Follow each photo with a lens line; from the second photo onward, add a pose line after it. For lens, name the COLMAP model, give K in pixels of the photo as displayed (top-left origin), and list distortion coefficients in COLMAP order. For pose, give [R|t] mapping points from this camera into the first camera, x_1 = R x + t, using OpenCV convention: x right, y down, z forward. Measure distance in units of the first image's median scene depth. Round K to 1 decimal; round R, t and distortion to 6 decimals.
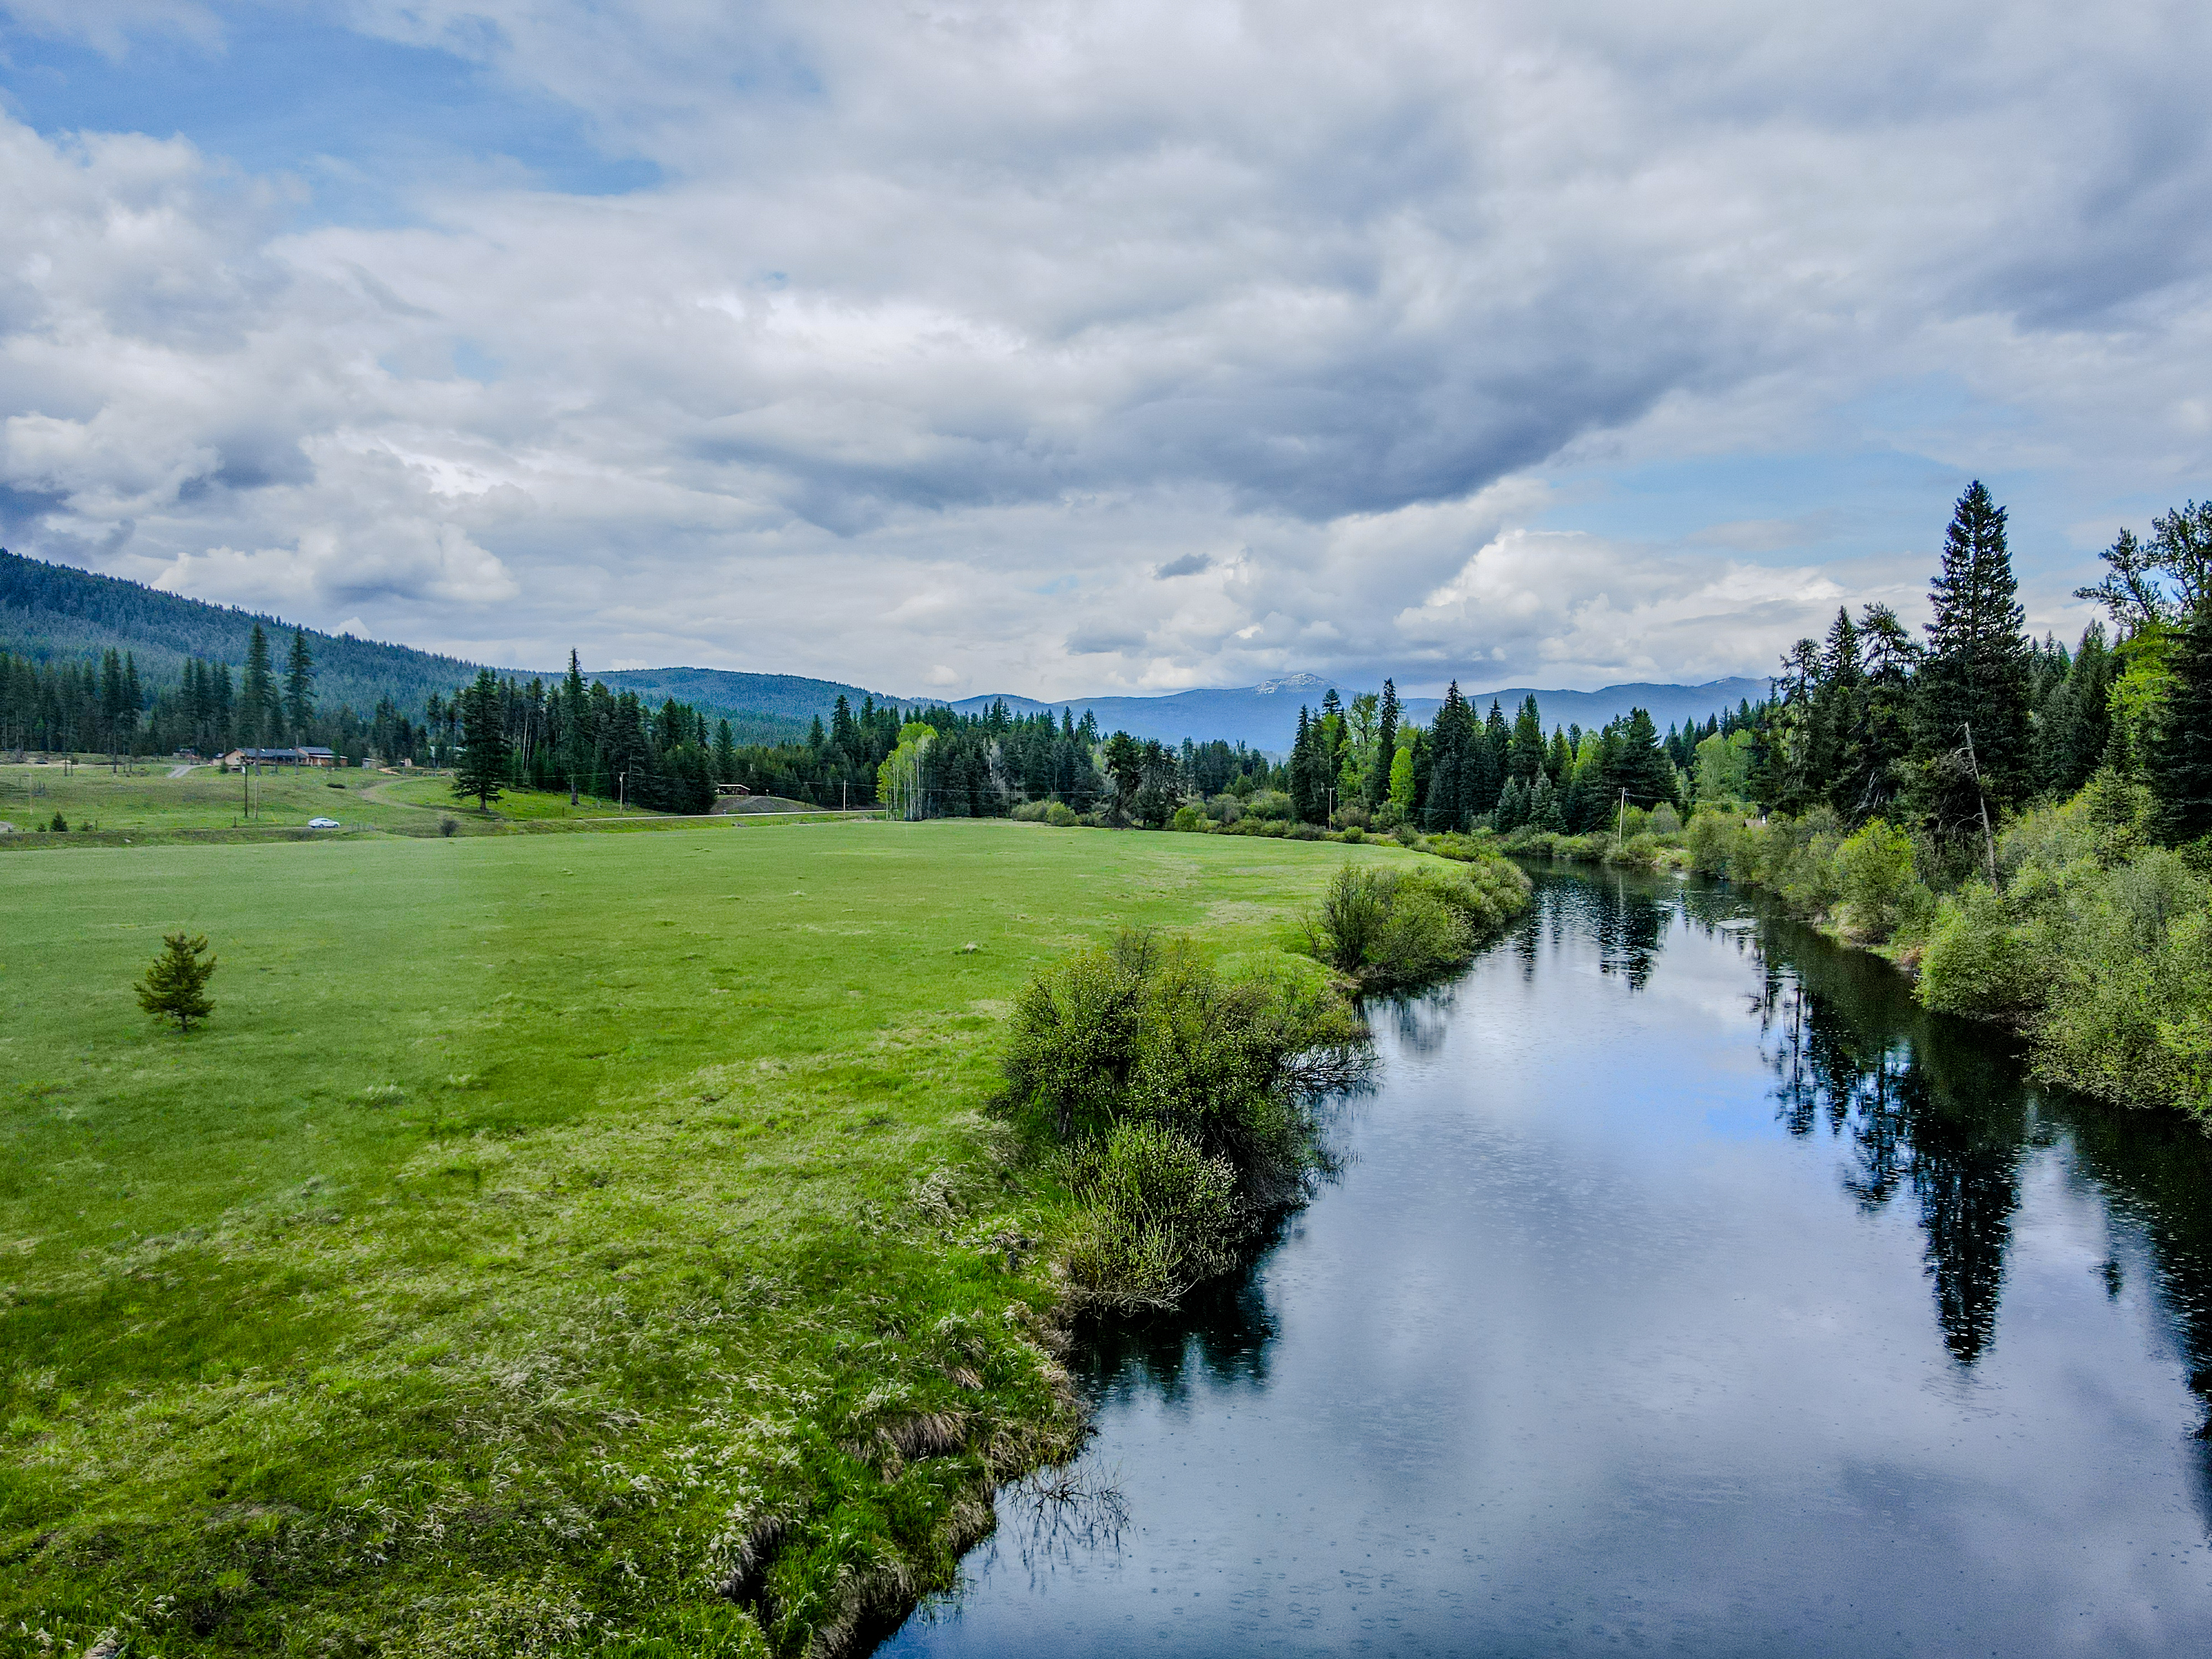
lens RADIAL K [[1592.2, 0, 1117.4], [0, 1592.2, 804.2], [0, 0, 1]] dist [0.006445, 0.006633]
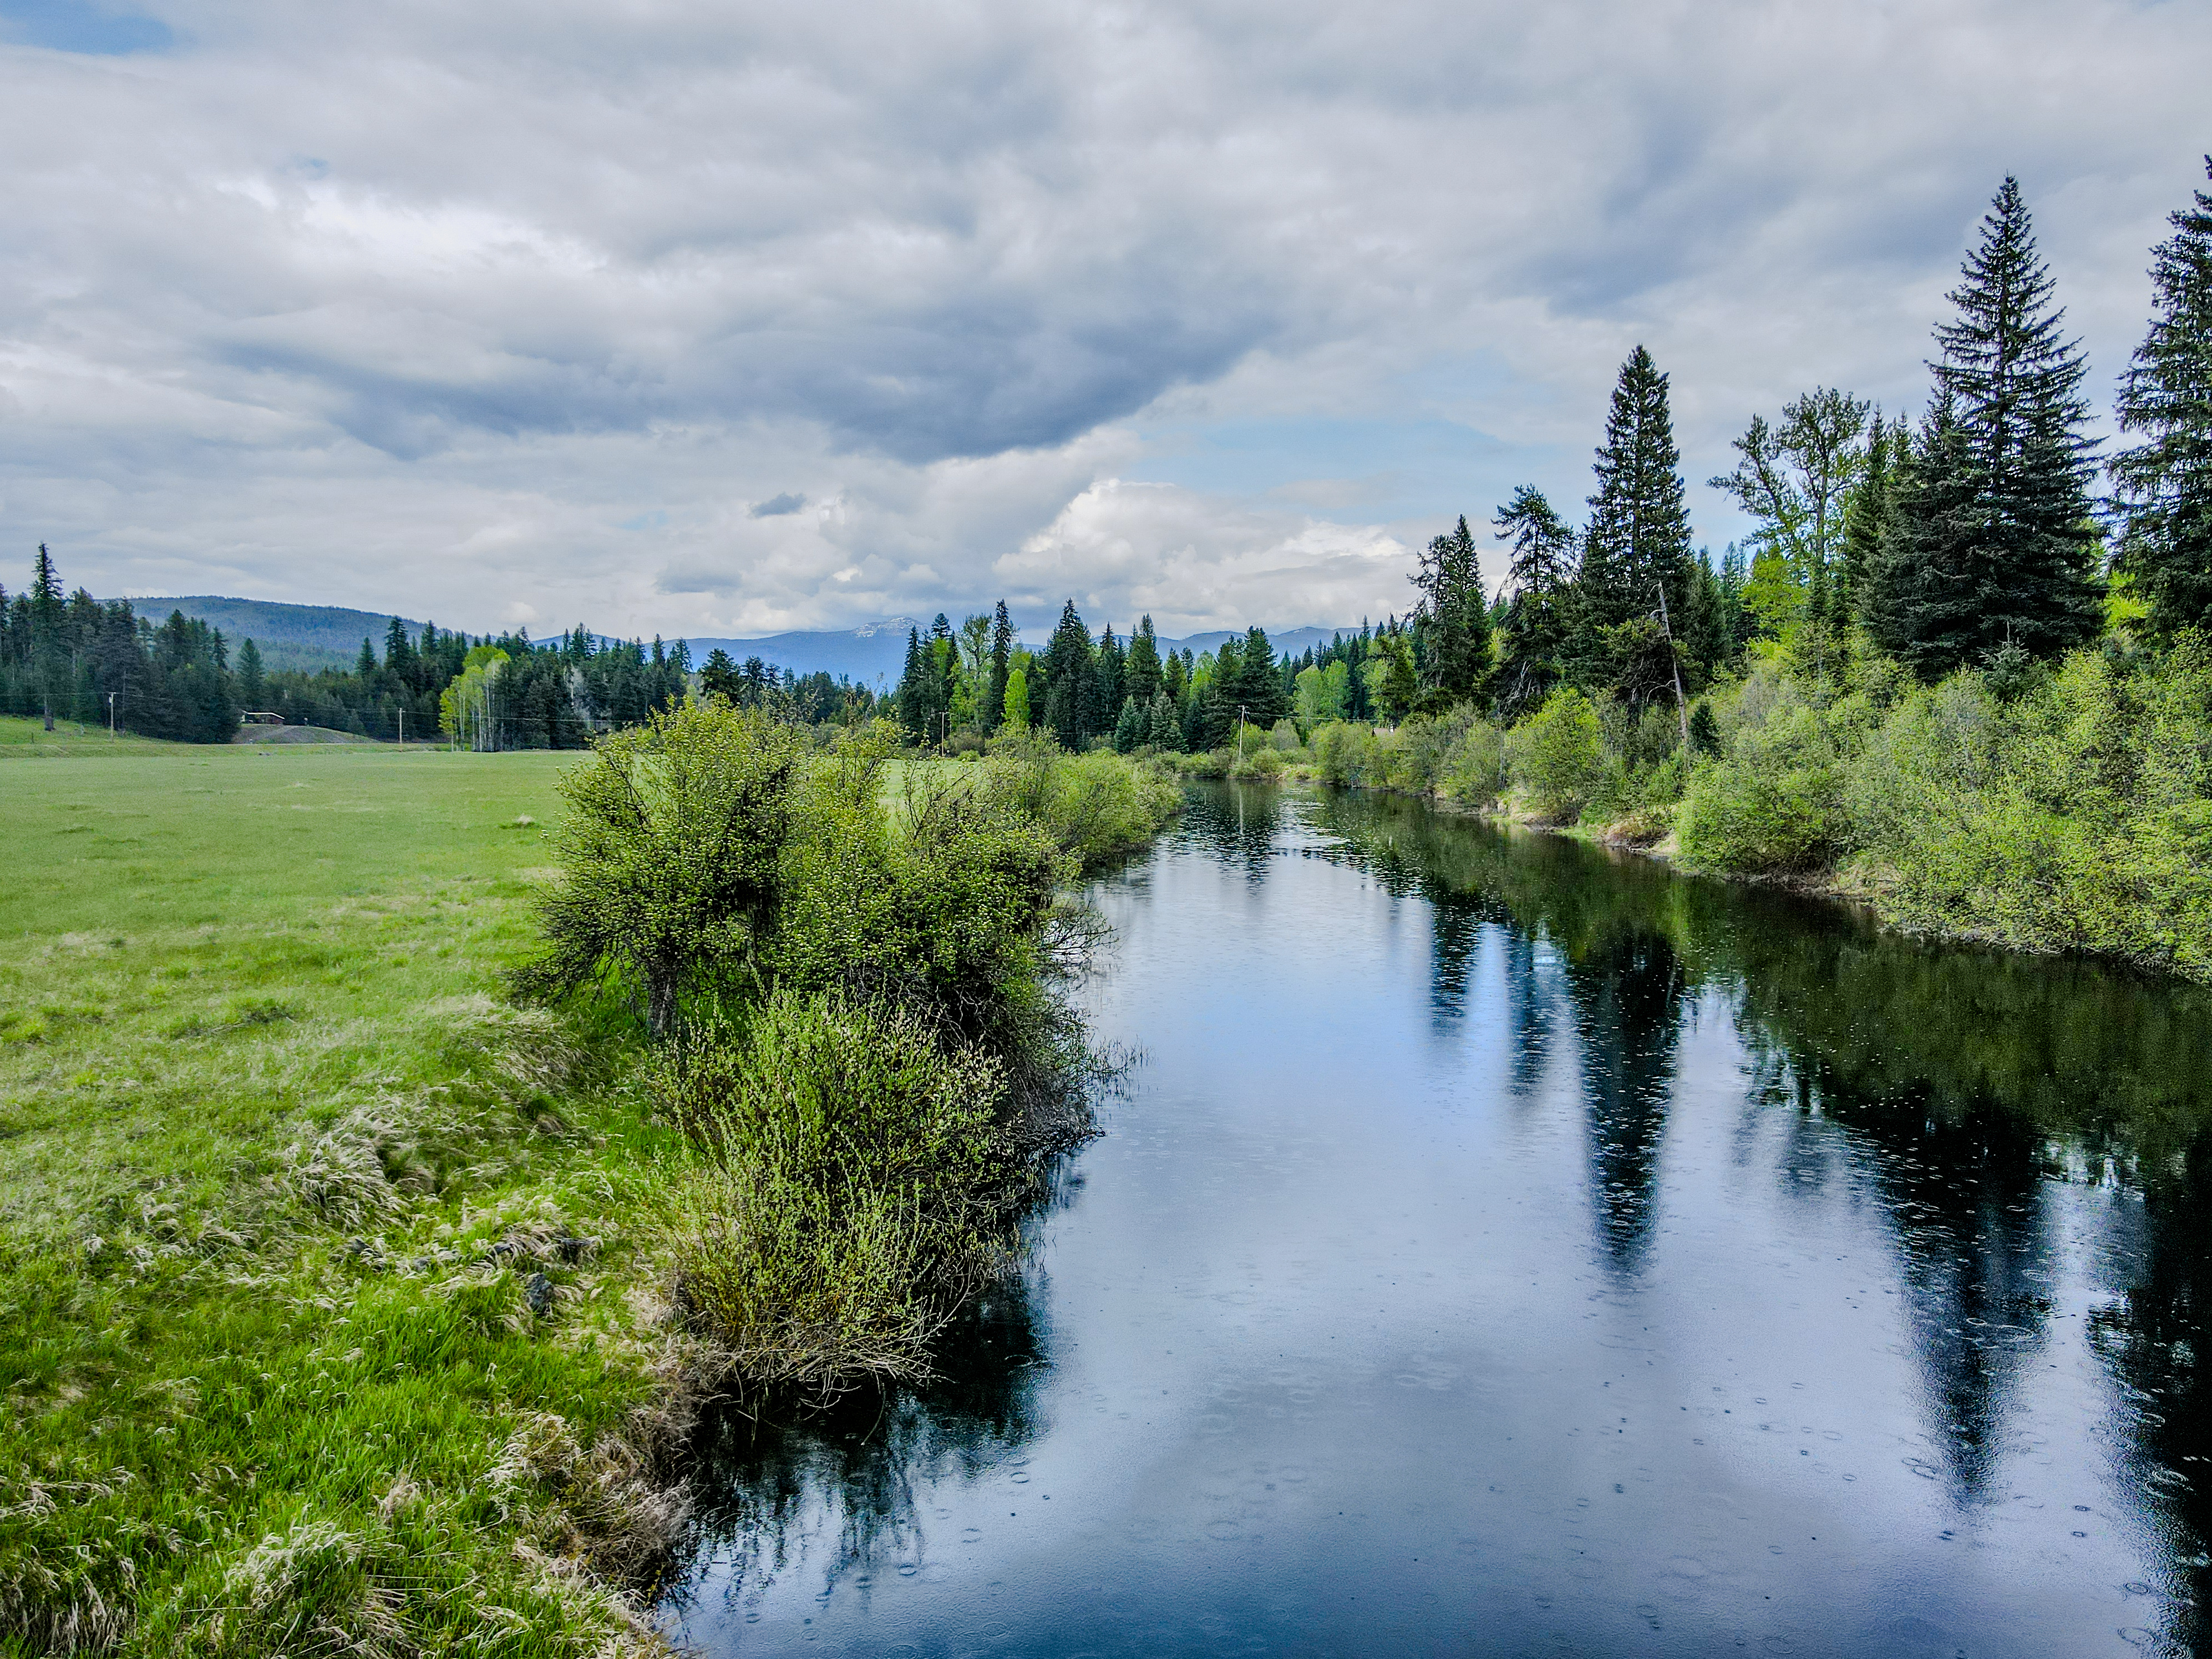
lens RADIAL K [[1592.2, 0, 1103.1], [0, 1592.2, 802.0], [0, 0, 1]] dist [0.006445, 0.006633]
pose [[0.971245, -0.012902, 0.237732, -0.005871], [0.004983, 0.999413, 0.033881, 0.043873], [-0.238029, -0.031722, 0.970740, 0.172262]]
